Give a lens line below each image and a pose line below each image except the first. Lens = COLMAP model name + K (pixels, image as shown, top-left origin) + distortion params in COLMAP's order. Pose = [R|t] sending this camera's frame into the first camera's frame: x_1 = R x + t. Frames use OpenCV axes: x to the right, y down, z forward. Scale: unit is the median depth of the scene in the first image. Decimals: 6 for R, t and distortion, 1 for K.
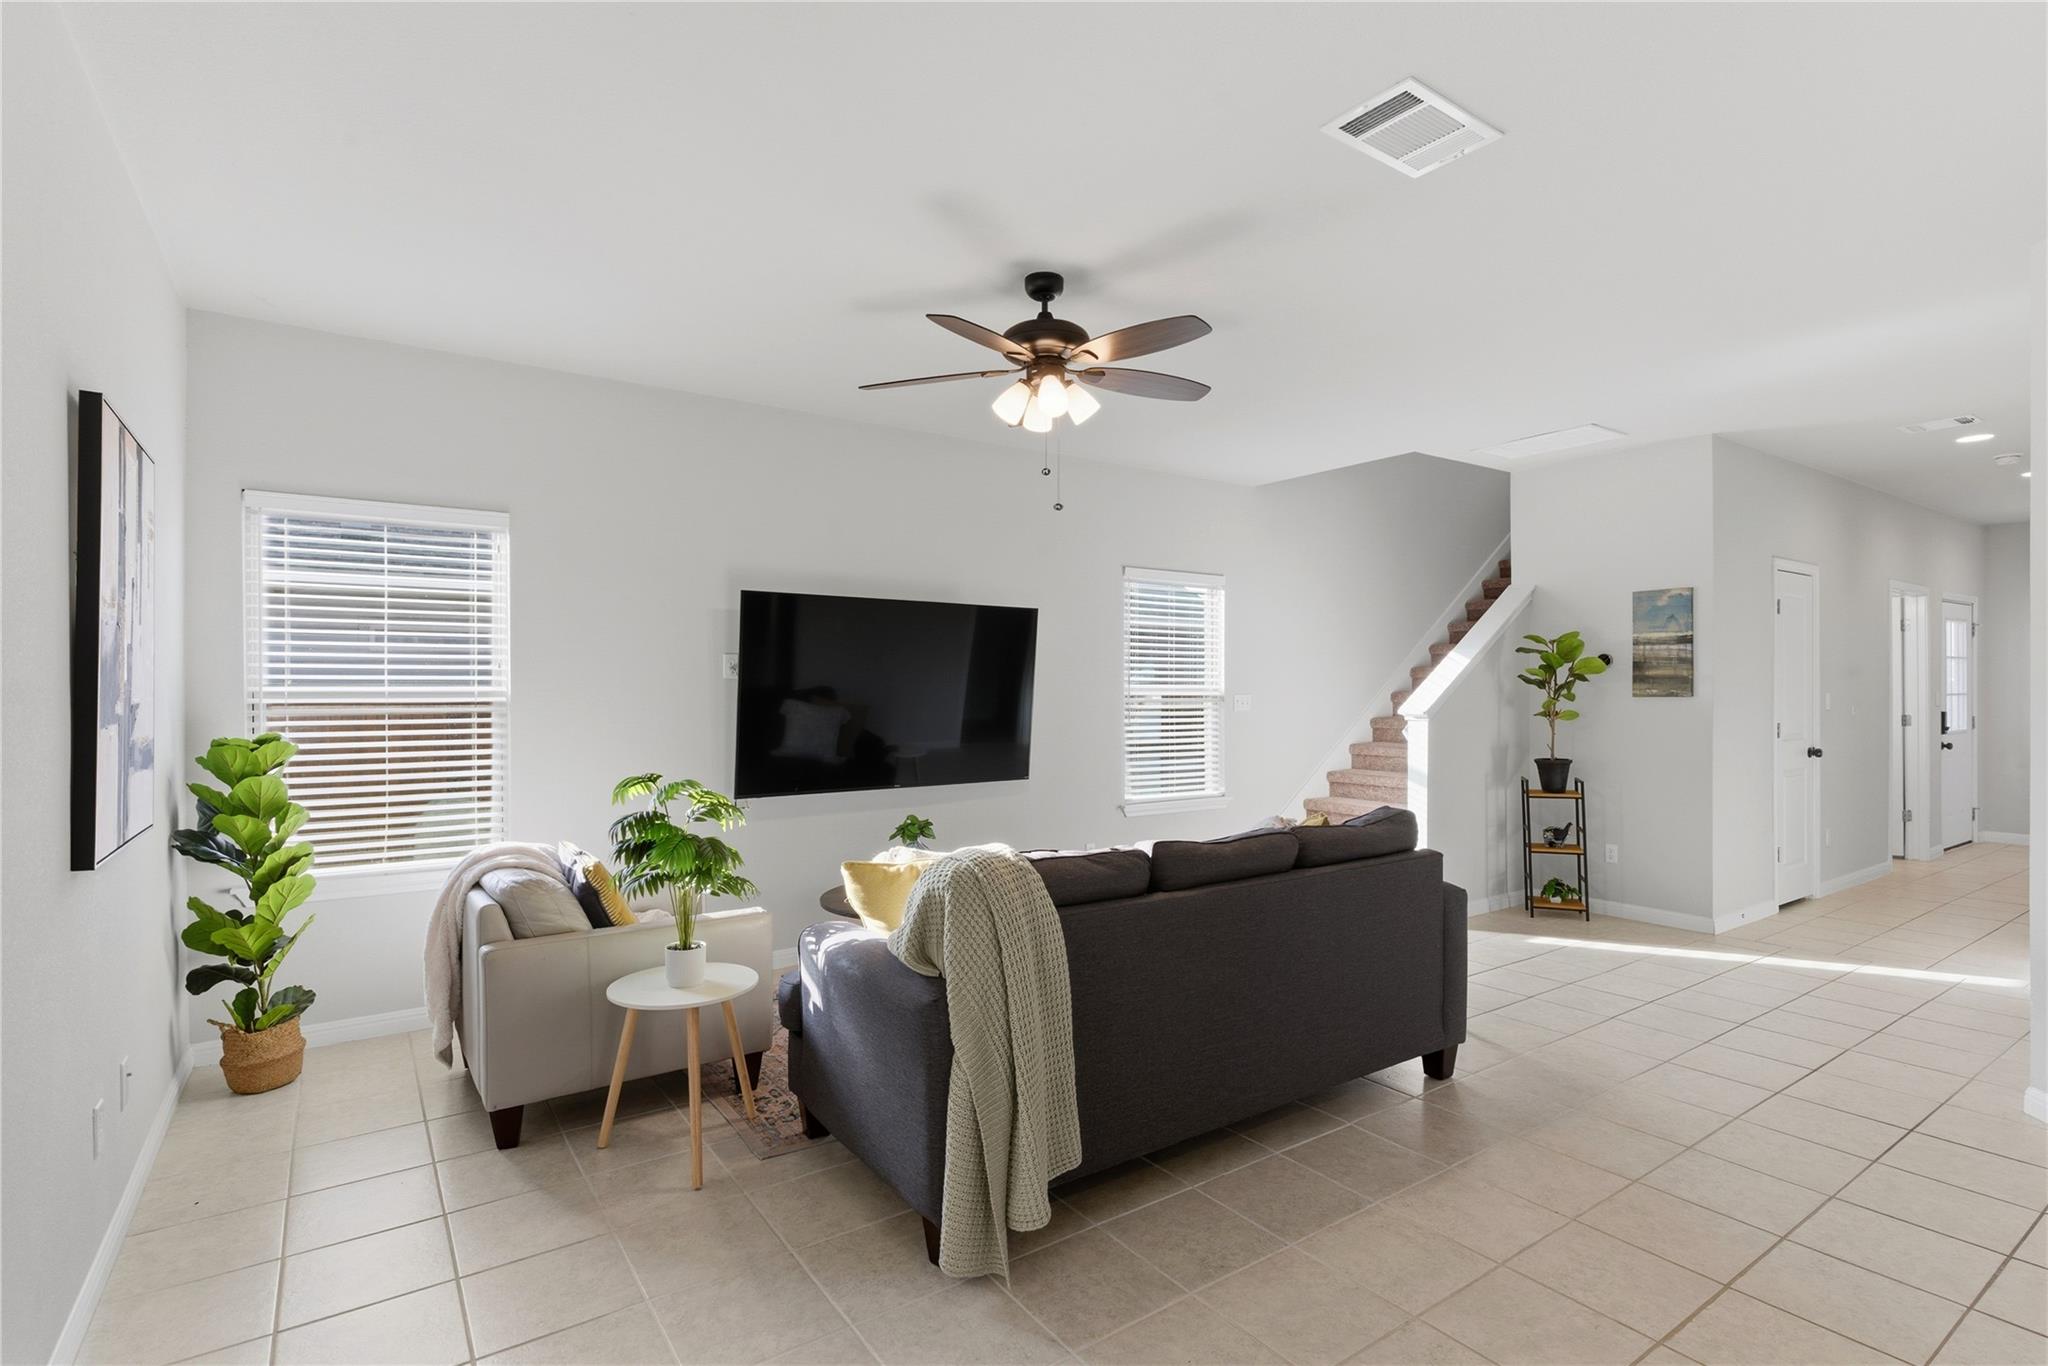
lens RADIAL K [[1000.4, 0, 1023.0], [0, 1000.4, 690.7], [0, 0, 1]] dist [-0.000522, -0.004664]
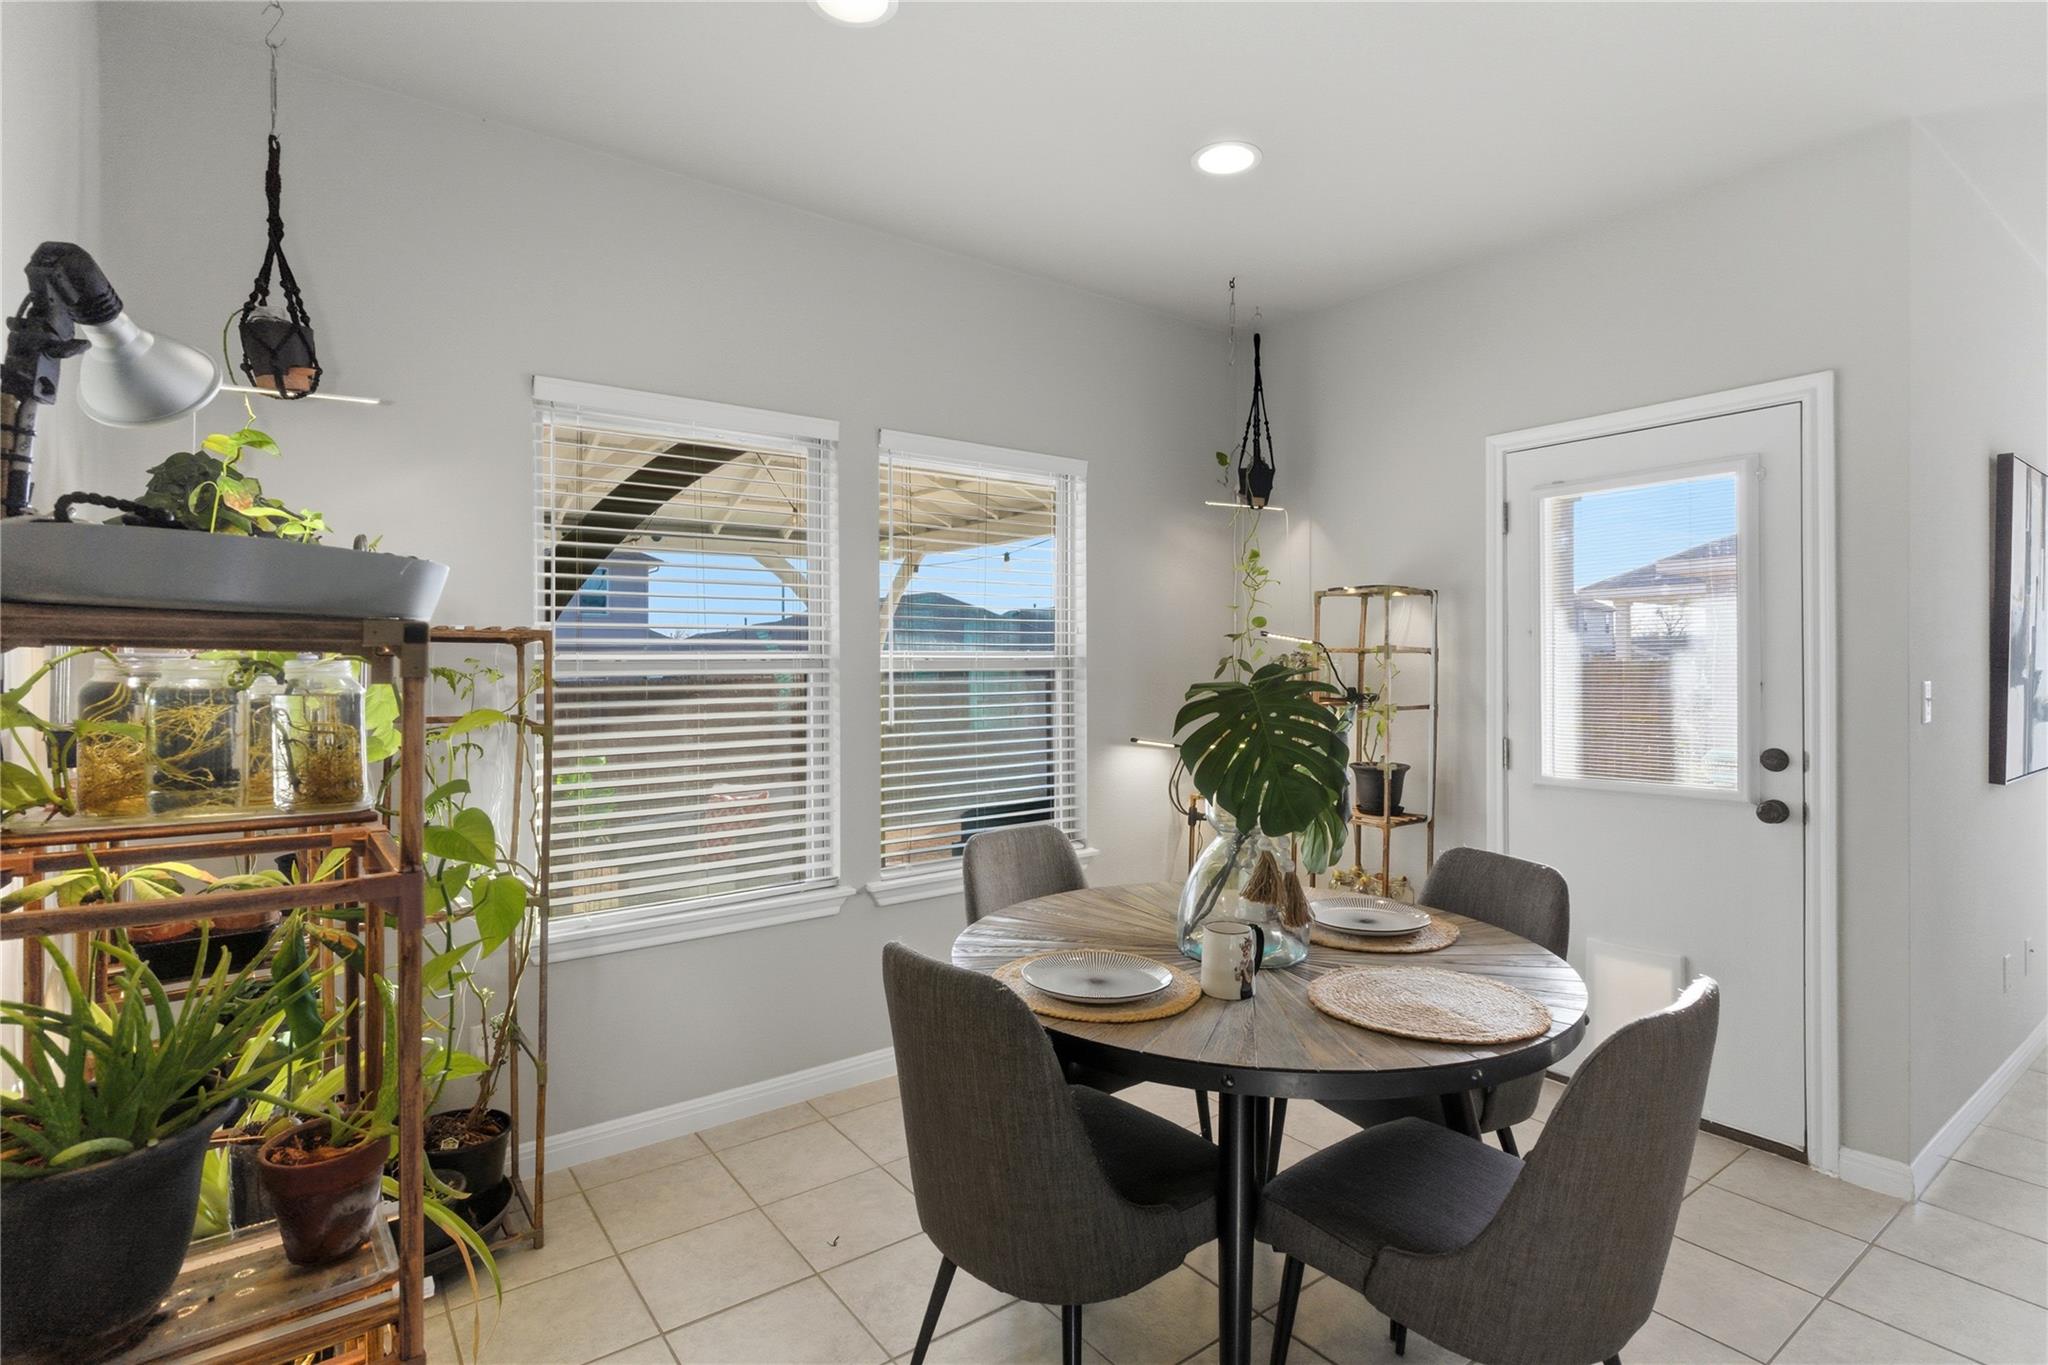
lens RADIAL K [[1000.4, 0, 1020.3], [0, 1000.4, 671.8], [0, 0, 1]] dist [-0.000522, -0.004664]
pose [[0.039661, 0.011747, -0.999144, 0.153312], [-0.000288, 0.999931, 0.011745, -0.000120], [0.999213, -0.000178, 0.039662, -0.164431]]
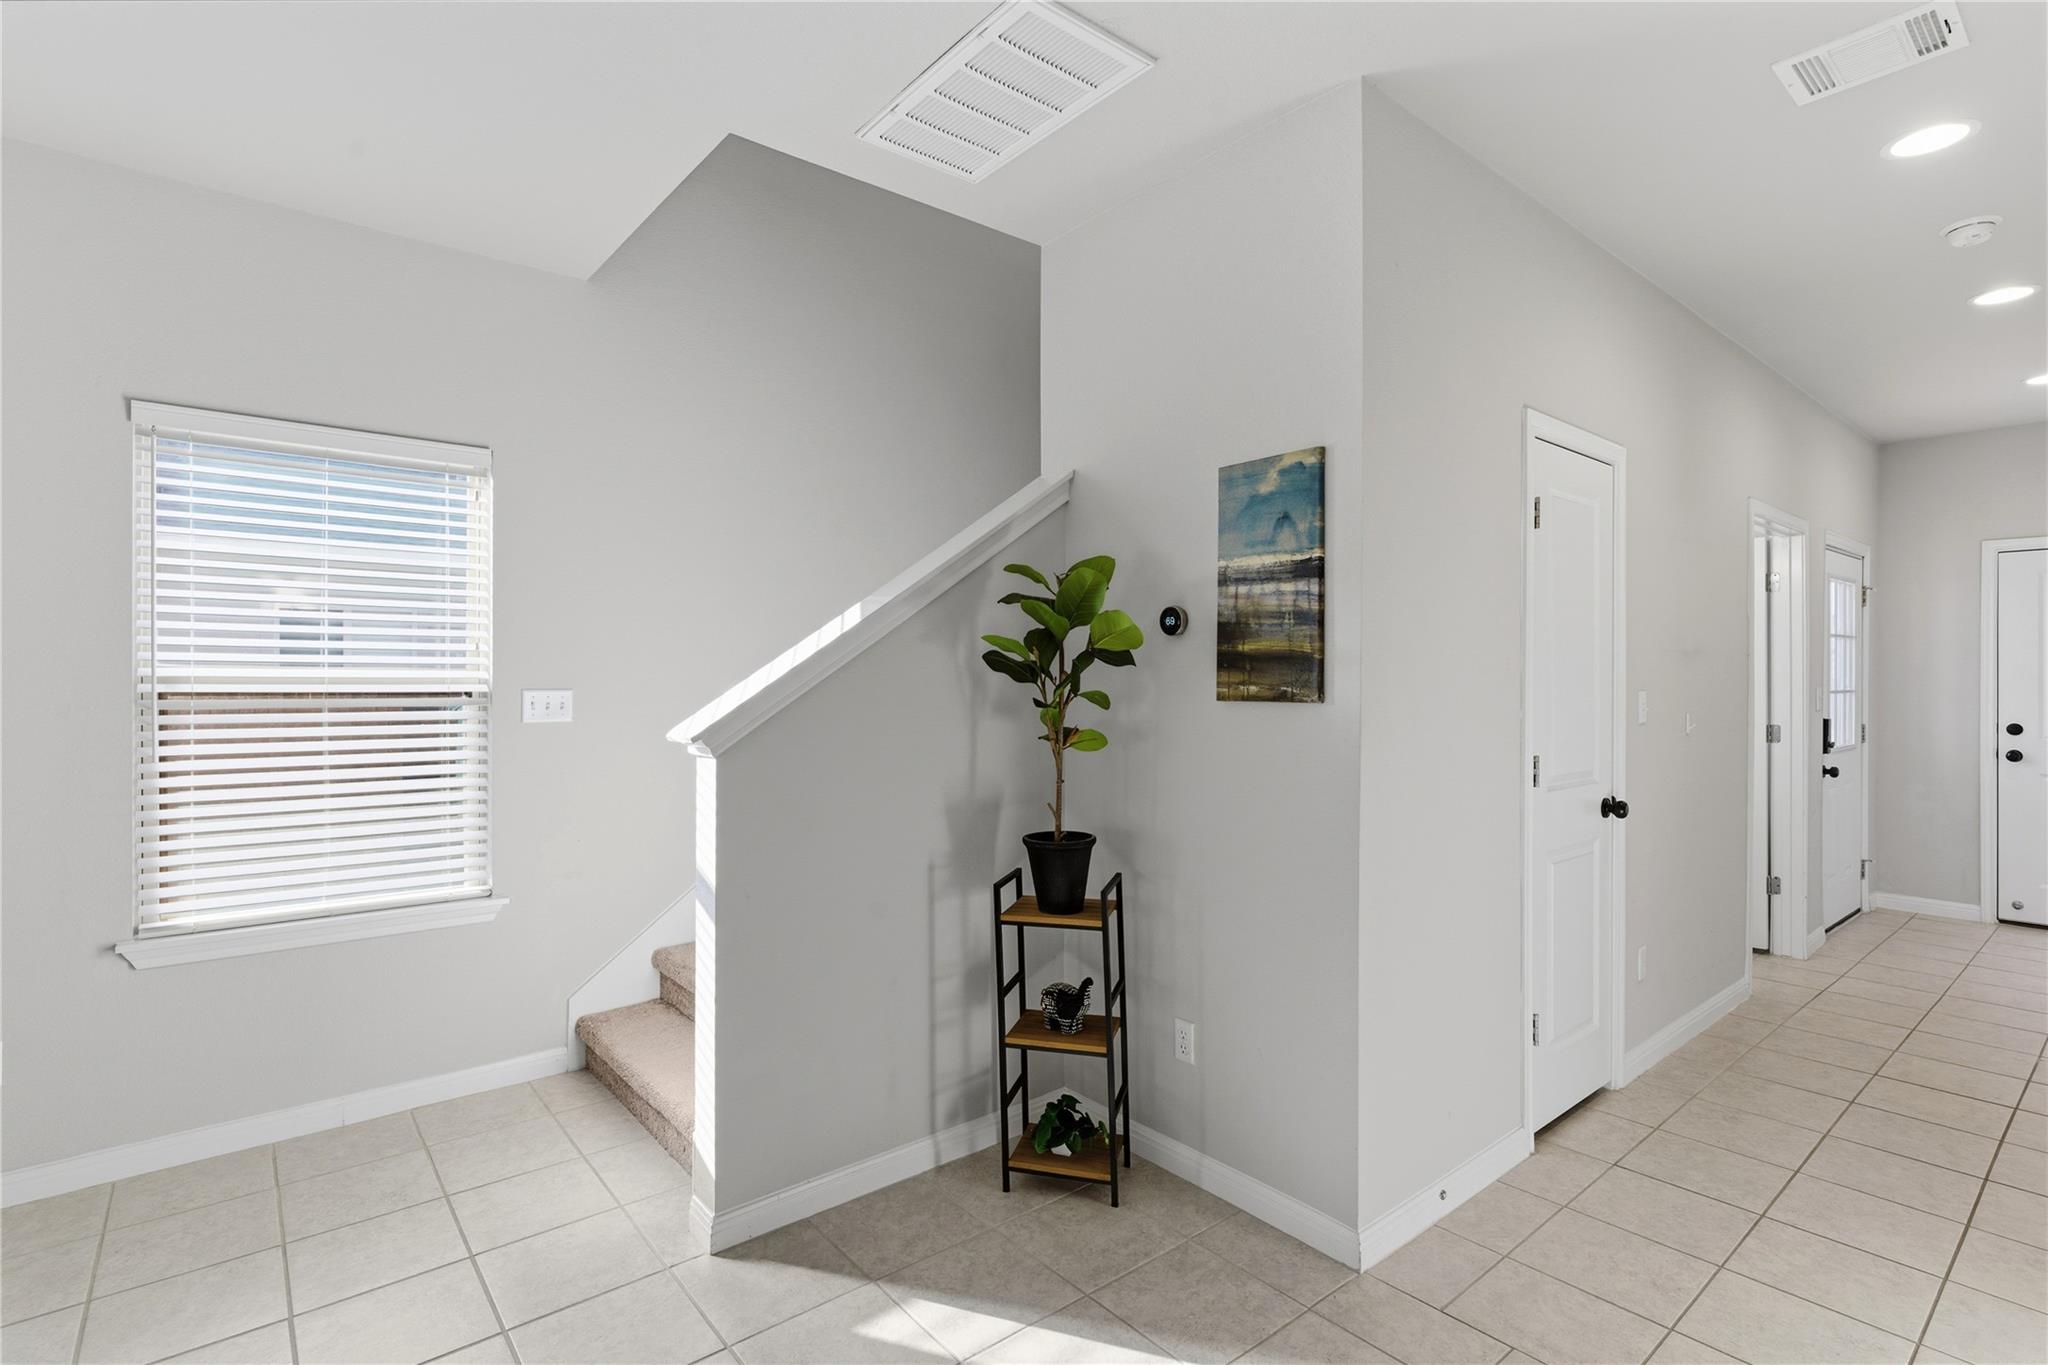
lens RADIAL K [[1000.4, 0, 1020.1], [0, 1000.4, 682.4], [0, 0, 1]] dist [-0.000522, -0.004664]
pose [[0.996055, 0.003666, 0.088659, 0.473471], [-0.003860, 0.999991, 0.002018, -0.002482], [-0.088651, -0.002352, 0.996060, 0.550604]]
